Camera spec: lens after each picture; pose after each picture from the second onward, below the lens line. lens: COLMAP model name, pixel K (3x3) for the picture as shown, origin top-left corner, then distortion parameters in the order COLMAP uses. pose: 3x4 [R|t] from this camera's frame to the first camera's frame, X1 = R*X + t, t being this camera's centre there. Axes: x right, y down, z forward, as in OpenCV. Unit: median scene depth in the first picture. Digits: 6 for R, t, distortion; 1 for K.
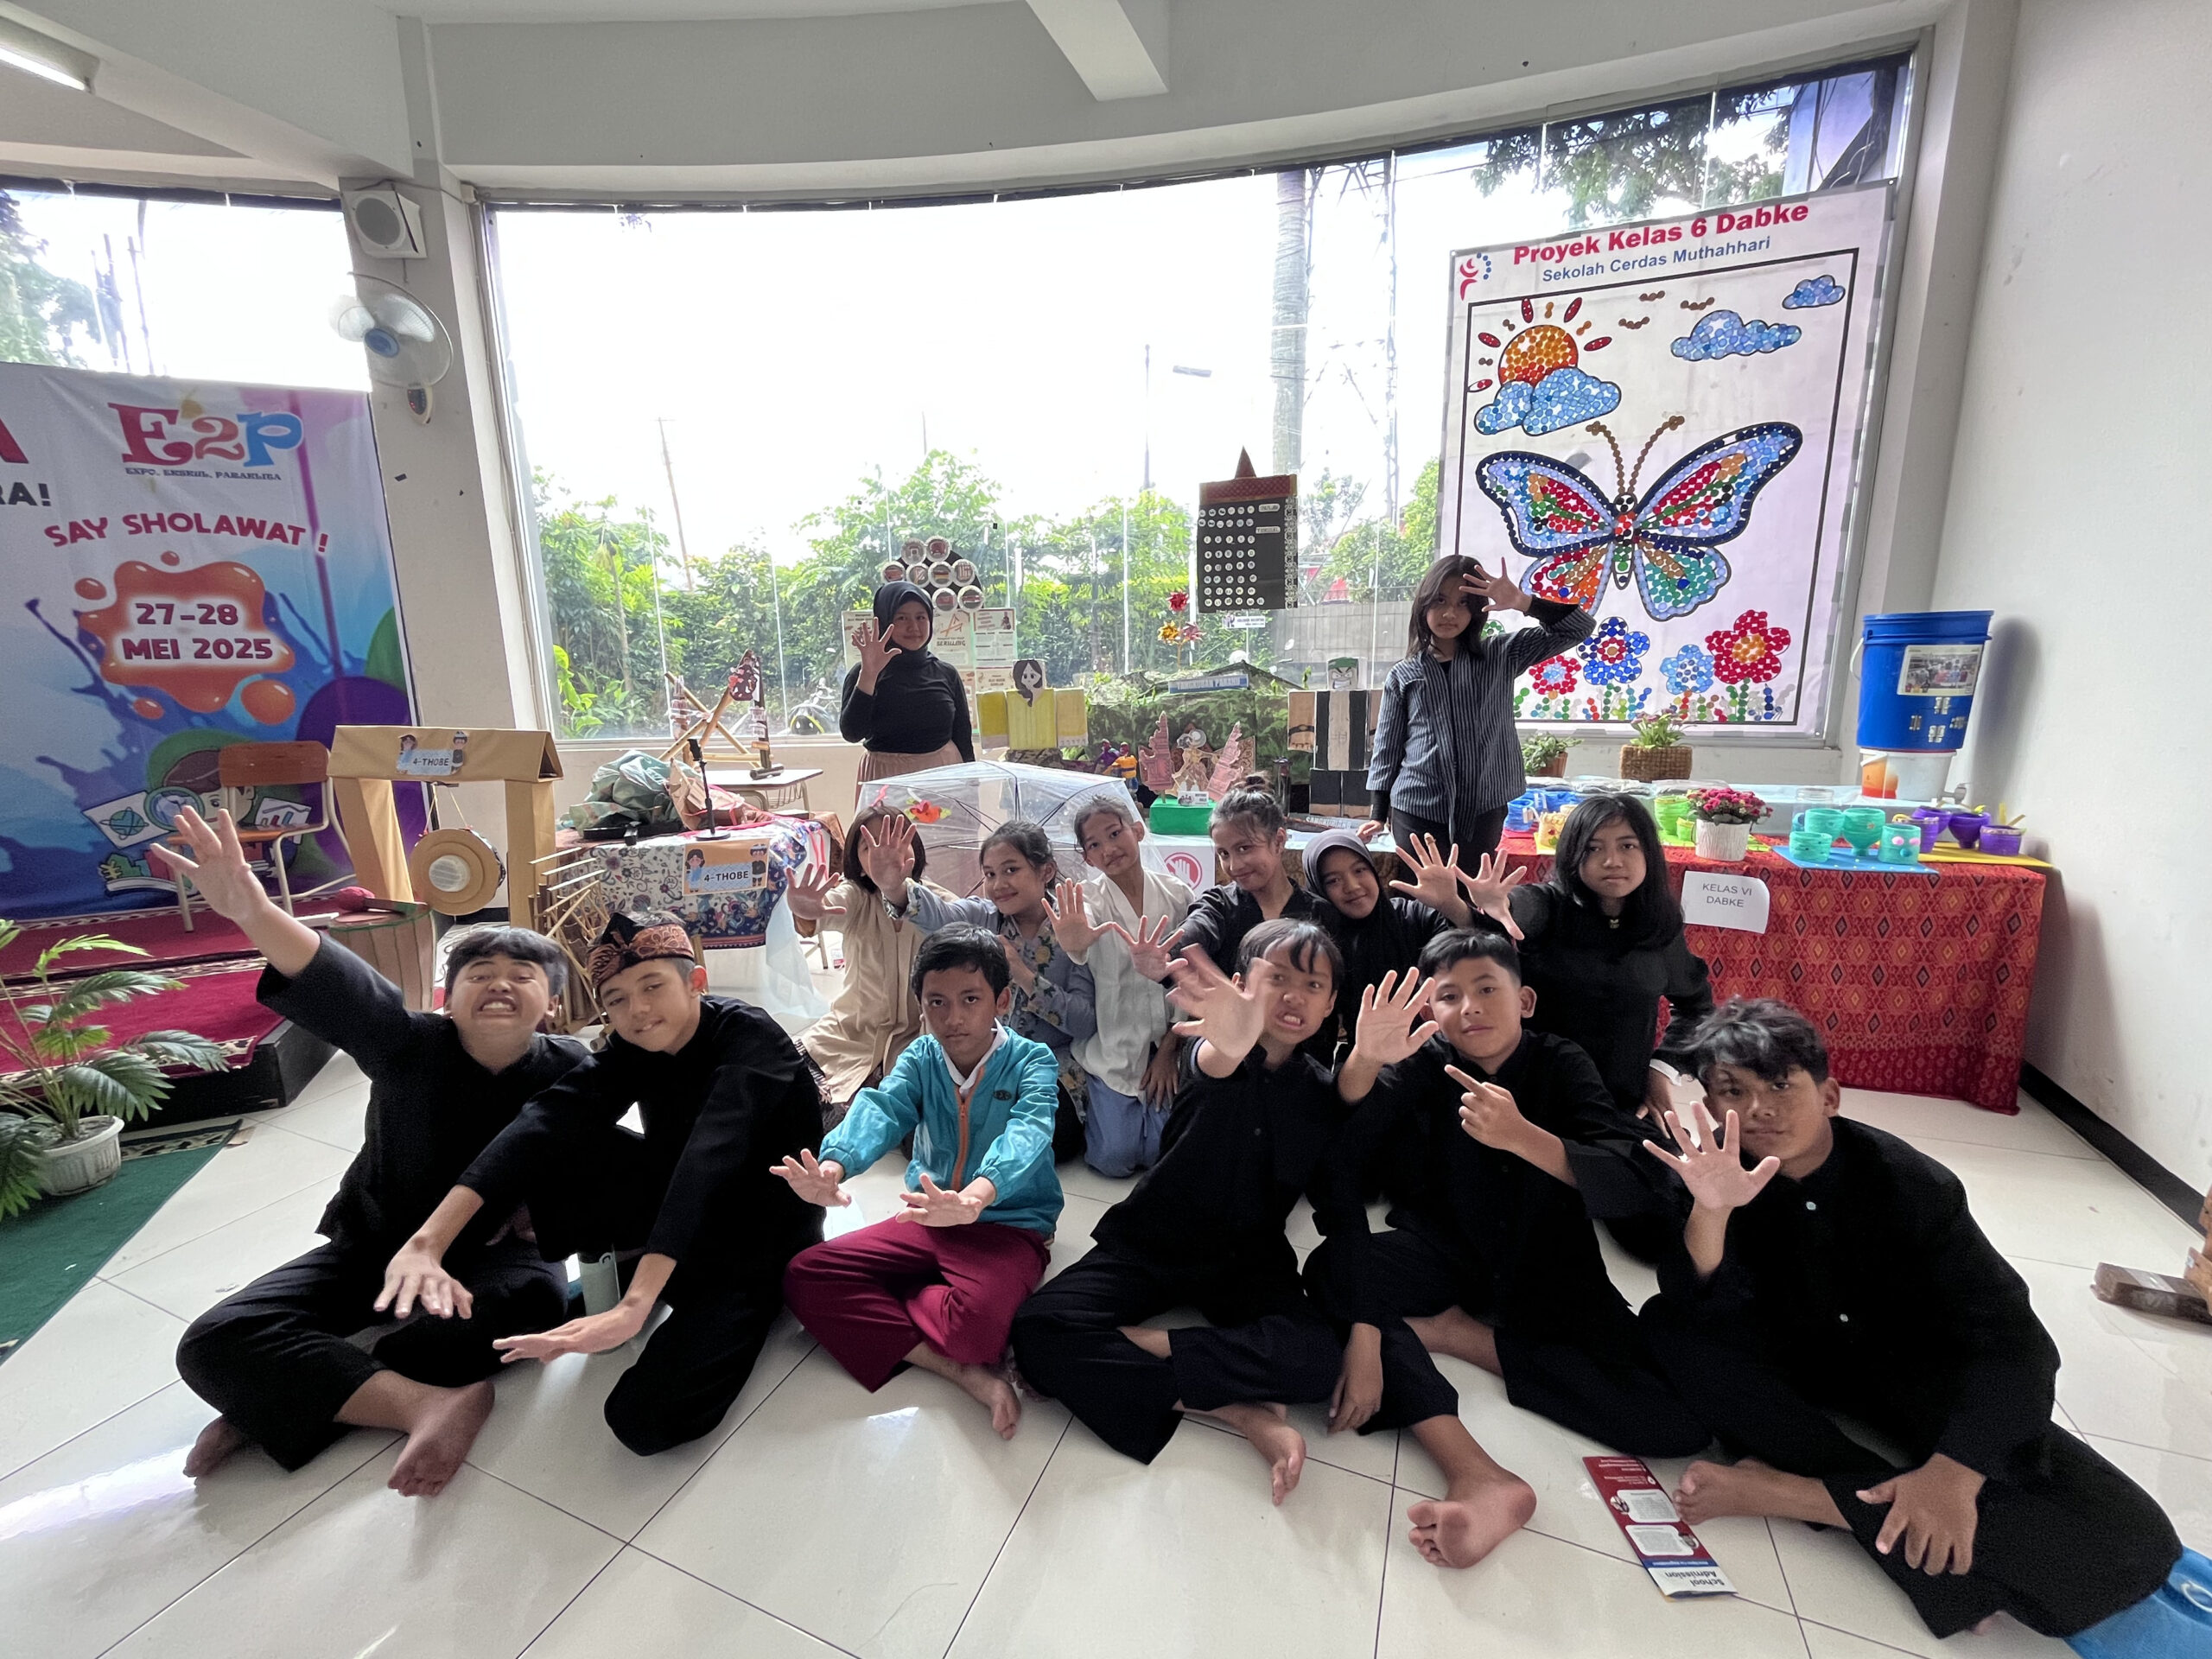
lens RADIAL K [[886.5, 0, 1106.0], [0, 886.5, 829.5], [0, 0, 1]] dist [-0.014419, 0.000002]
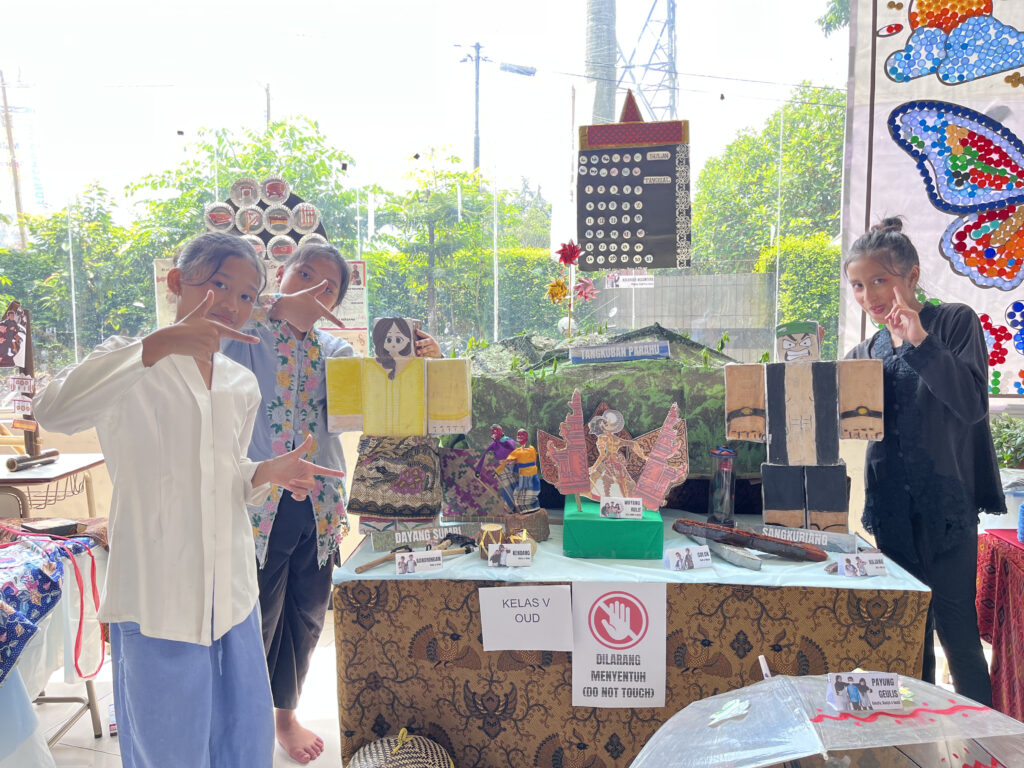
lens RADIAL K [[743.1, 0, 512.0], [0, 743.1, 384.0], [0, 0, 1]] dist [0.073307, -0.111538]
pose [[0.992999, 0.004855, 0.118021, -0.053539], [0.008221, 0.993891, -0.110062, -0.056183], [-0.117835, 0.110261, 0.986893, 0.314957]]
